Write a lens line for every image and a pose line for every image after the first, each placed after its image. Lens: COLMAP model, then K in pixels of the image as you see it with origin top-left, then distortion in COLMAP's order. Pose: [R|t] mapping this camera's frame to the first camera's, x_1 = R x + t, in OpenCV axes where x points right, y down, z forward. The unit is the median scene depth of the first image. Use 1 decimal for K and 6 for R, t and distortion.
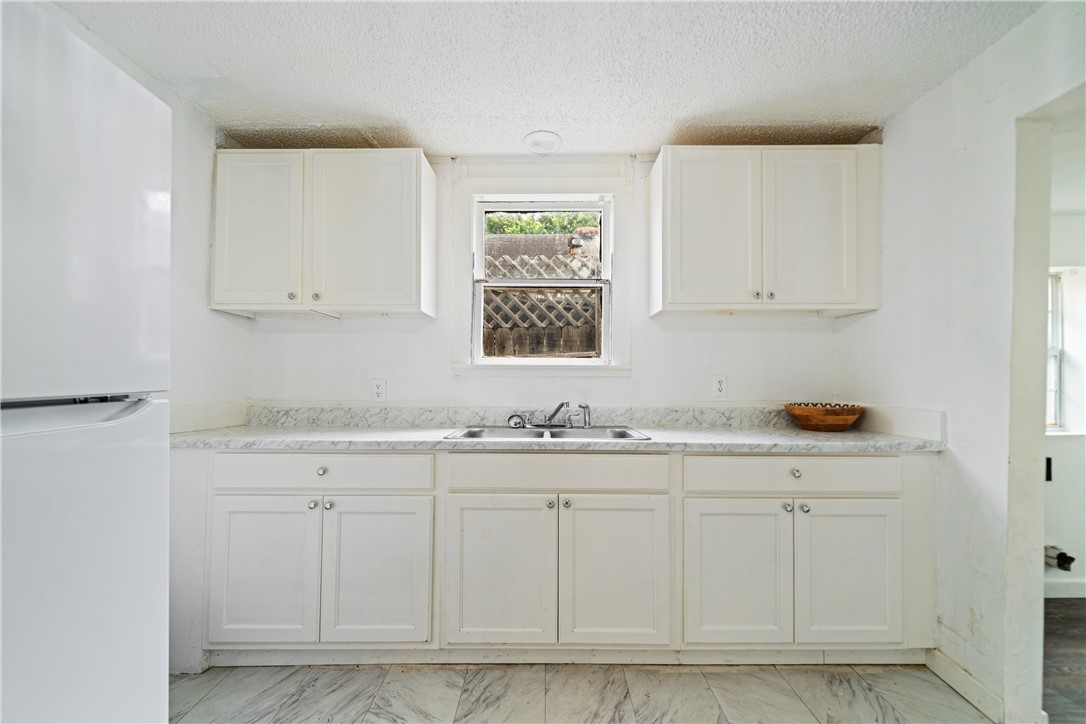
lens RADIAL K [[434.3, 0, 544.8], [0, 434.3, 370.7], [0, 0, 1]] dist [-0.002396, -0.000660]
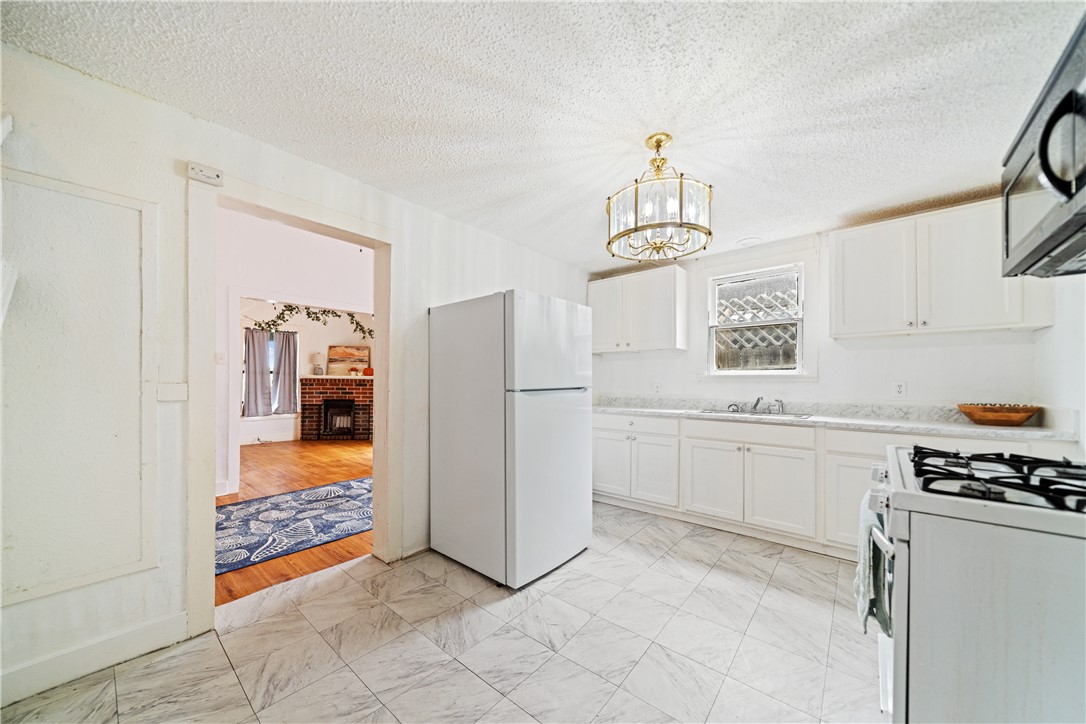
lens RADIAL K [[374.2, 0, 556.6], [0, 374.2, 383.0], [0, 0, 1]] dist [-0.003147, -0.000264]
pose [[0.782424, 0.000735, -0.622746, 0.328773], [0.010786, 0.999833, 0.014731, -0.012695], [0.622653, -0.018243, 0.782286, -0.630962]]
